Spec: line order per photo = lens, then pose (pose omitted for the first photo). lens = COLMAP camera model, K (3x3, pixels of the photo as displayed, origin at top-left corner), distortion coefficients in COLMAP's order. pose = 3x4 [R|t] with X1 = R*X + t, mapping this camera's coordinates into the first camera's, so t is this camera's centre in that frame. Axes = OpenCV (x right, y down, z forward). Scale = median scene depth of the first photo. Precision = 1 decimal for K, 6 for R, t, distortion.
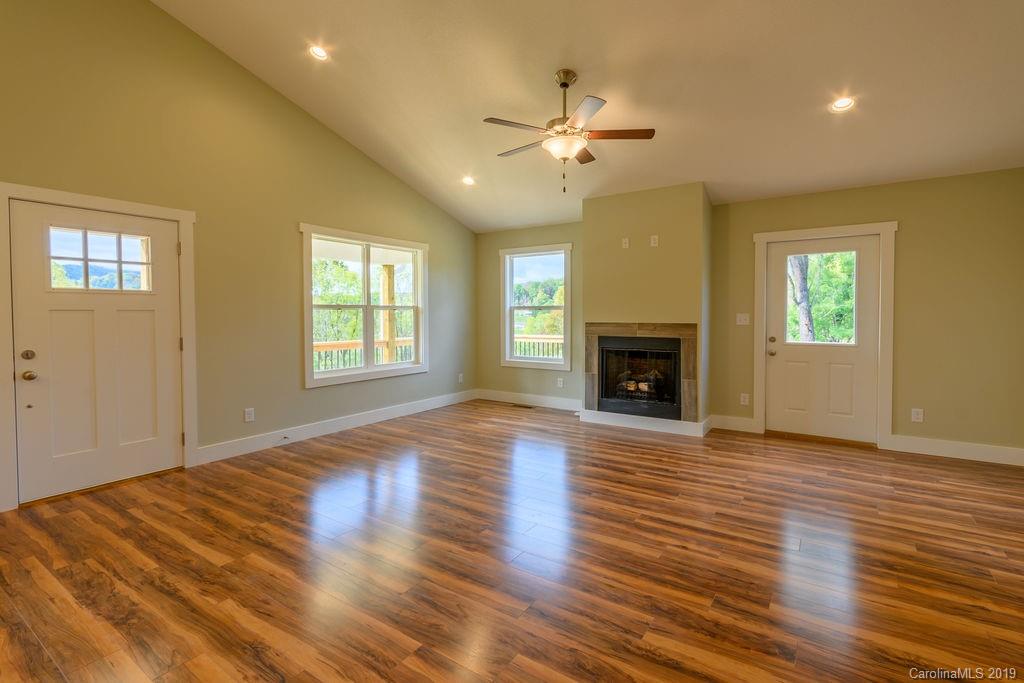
lens RADIAL K [[407.5, 0, 535.7], [0, 407.5, 325.4], [0, 0, 1]] dist [0.000678, 0.000108]
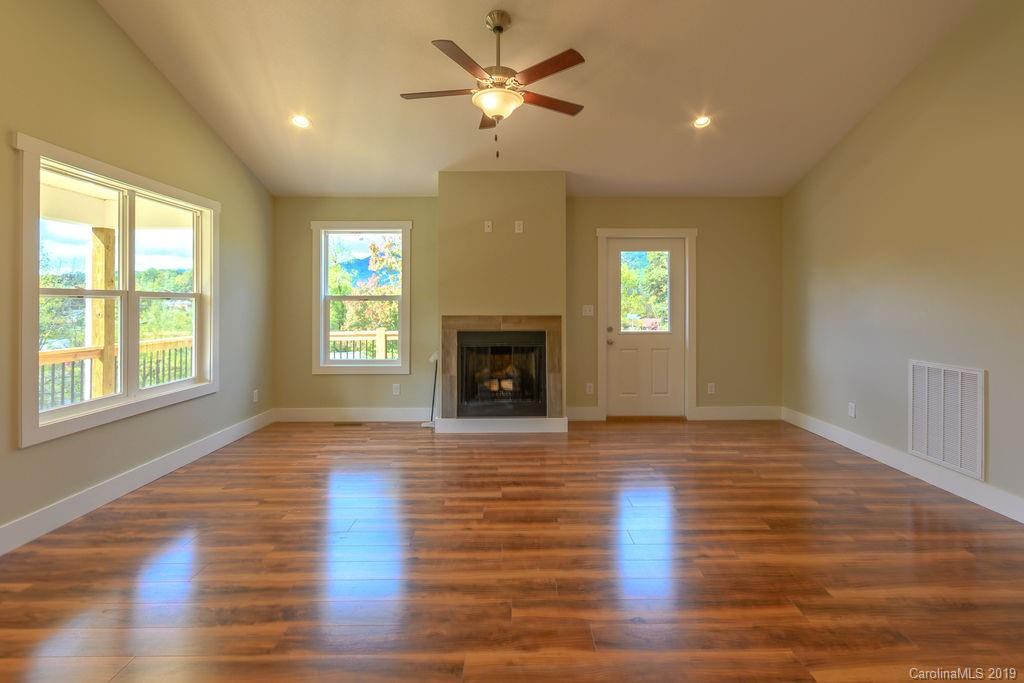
lens RADIAL K [[438.8, 0, 513.8], [0, 438.8, 305.3], [0, 0, 1]] dist [0.001581, 0.000419]
pose [[0.869079, -0.000030, 0.494673, -0.213251], [0.014707, 0.999560, -0.025777, -0.002575], [-0.494454, 0.029678, 0.868697, 0.138782]]
